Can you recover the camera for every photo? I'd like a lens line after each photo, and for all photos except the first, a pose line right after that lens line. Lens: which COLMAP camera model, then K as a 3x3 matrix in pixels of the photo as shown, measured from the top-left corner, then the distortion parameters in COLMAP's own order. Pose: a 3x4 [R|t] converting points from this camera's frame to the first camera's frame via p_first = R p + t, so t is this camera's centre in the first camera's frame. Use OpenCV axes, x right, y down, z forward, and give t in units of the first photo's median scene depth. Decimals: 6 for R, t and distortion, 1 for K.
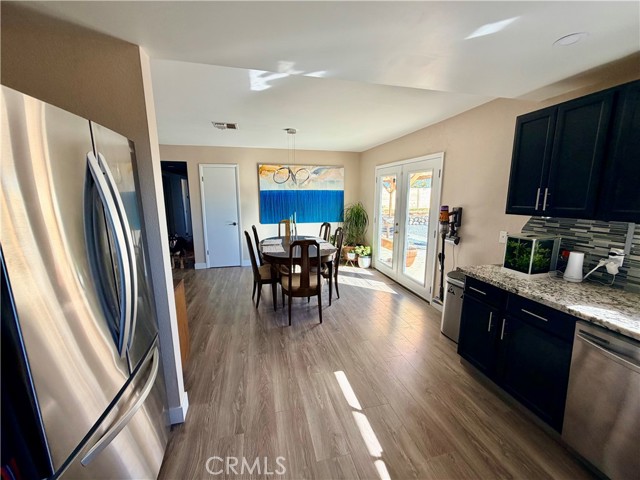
lens RADIAL K [[258.0, 0, 319.8], [0, 258.0, 240.2], [0, 0, 1]] dist [0.004405, 0.000201]
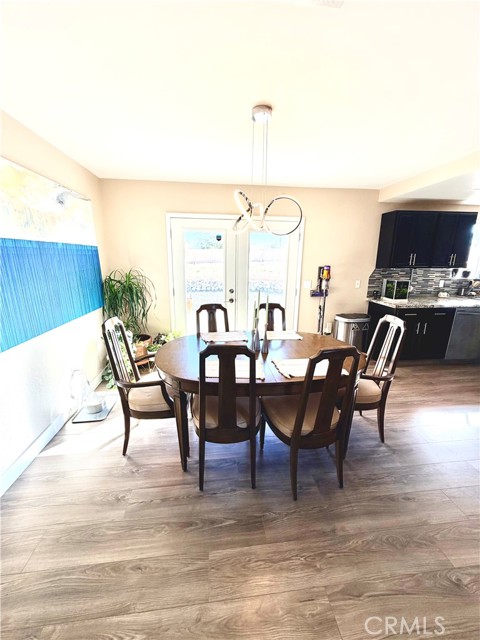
lens RADIAL K [[258.0, 0, 239.5], [0, 258.0, 320.1], [0, 0, 1]] dist [0.004405, 0.000201]
pose [[0.123471, -0.227536, 0.965910, -1.257061], [0.165591, 0.964435, 0.206021, -0.327288], [-0.978435, 0.134508, 0.156757, 1.988100]]
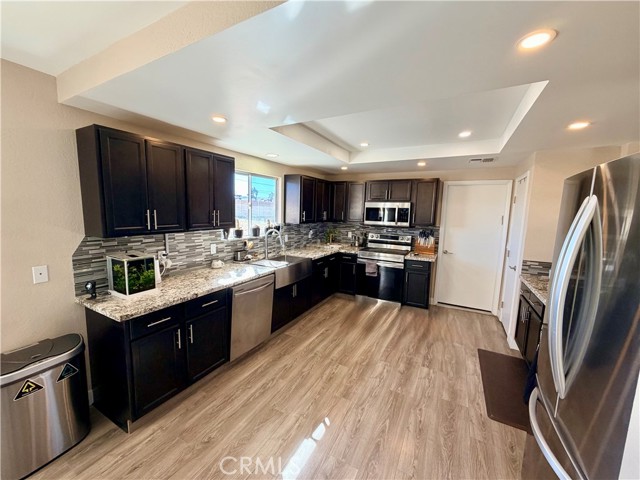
lens RADIAL K [[258.0, 0, 317.3], [0, 258.0, 241.2], [0, 0, 1]] dist [0.004405, 0.000201]
pose [[-0.735326, -0.094478, 0.671096, -0.408840], [0.097070, 0.965342, 0.242263, -0.263005], [-0.670725, 0.243286, -0.700671, 1.298256]]
